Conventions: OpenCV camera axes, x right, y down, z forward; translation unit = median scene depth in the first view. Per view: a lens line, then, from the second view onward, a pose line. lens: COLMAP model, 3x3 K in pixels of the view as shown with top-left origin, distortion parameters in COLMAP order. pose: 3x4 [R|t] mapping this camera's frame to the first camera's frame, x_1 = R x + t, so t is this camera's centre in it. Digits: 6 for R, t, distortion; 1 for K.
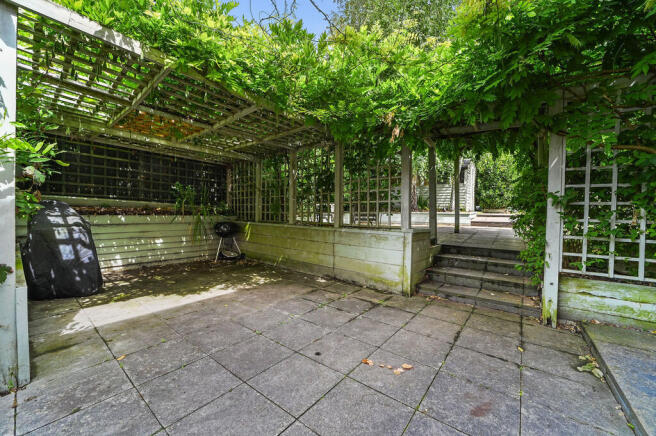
lens RADIAL K [[254.9, 0, 326.2], [0, 254.9, 218.5], [0, 0, 1]] dist [-0.027229, 0.000103]
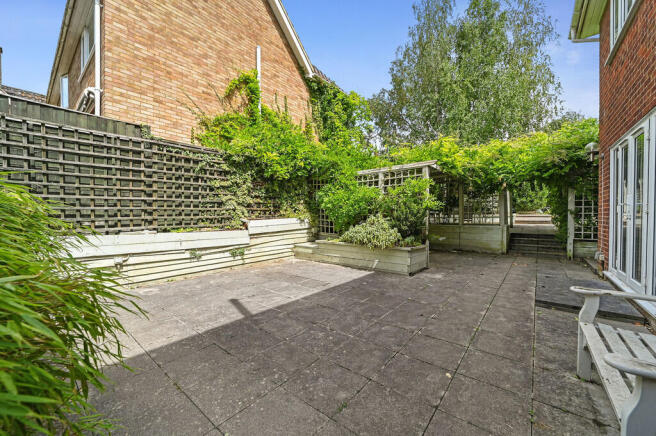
lens RADIAL K [[254.9, 0, 325.1], [0, 254.9, 217.5], [0, 0, 1]] dist [-0.027229, 0.000103]
pose [[0.998674, -0.015130, -0.049202, -1.533589], [0.014484, 0.999805, -0.013458, -0.018847], [0.049396, 0.012728, 0.998698, -1.730890]]
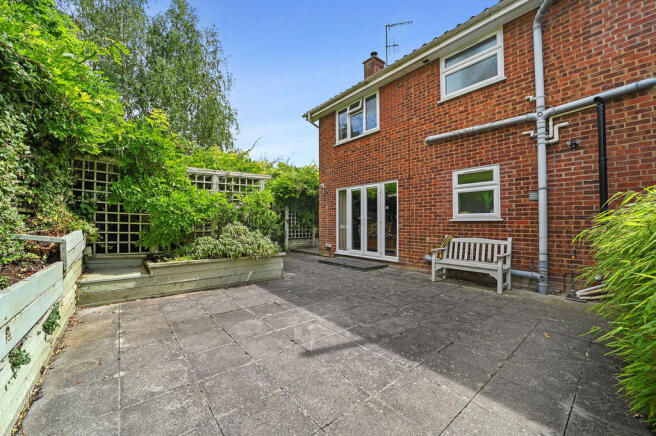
lens RADIAL K [[254.9, 0, 324.1], [0, 254.9, 219.7], [0, 0, 1]] dist [-0.027229, 0.000103]
pose [[0.241685, -0.003996, 0.970347, -3.029239], [0.025523, 0.999672, -0.002241, -0.073702], [-0.970019, 0.025308, 0.241708, -0.623764]]
